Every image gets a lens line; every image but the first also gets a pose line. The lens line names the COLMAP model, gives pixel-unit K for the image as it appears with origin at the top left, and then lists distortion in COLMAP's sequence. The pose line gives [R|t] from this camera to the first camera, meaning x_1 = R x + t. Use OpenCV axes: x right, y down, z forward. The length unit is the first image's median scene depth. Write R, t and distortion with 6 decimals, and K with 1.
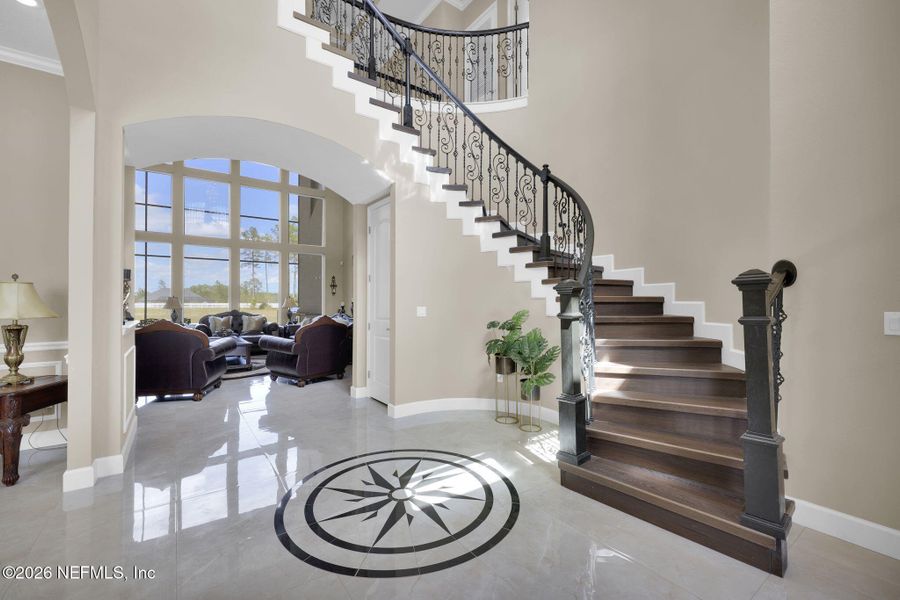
lens RADIAL K [[421.5, 0, 450.0], [0, 421.5, 300.0], [0, 0, 1]] dist [0.002379, 0.000532]
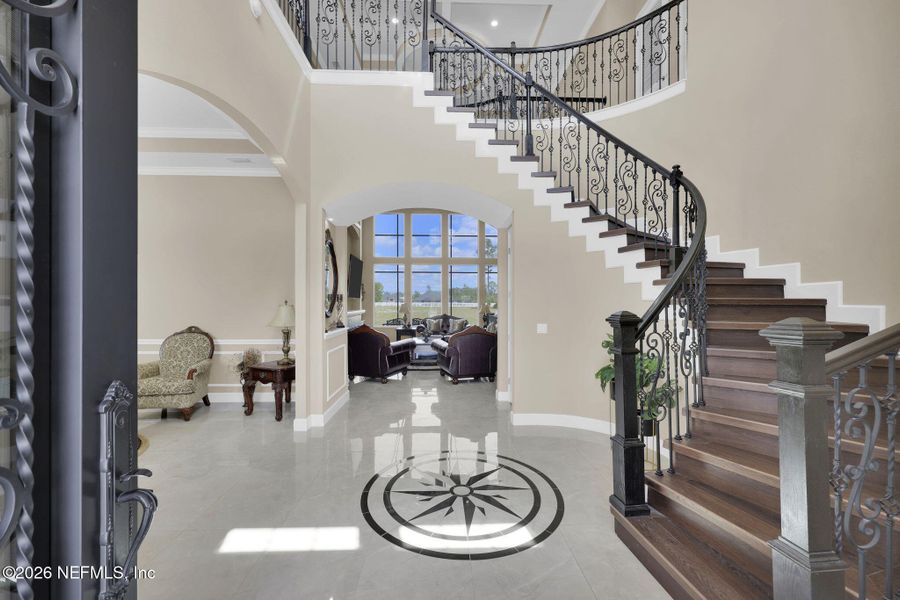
lens RADIAL K [[418.0, 0, 449.1], [0, 418.0, 293.3], [0, 0, 1]] dist [0.000981, 0.000164]
pose [[0.788722, 0.000193, -0.614750, 0.381160], [0.005136, 0.999963, 0.006903, -0.067168], [0.614728, -0.008602, 0.788692, 0.037822]]
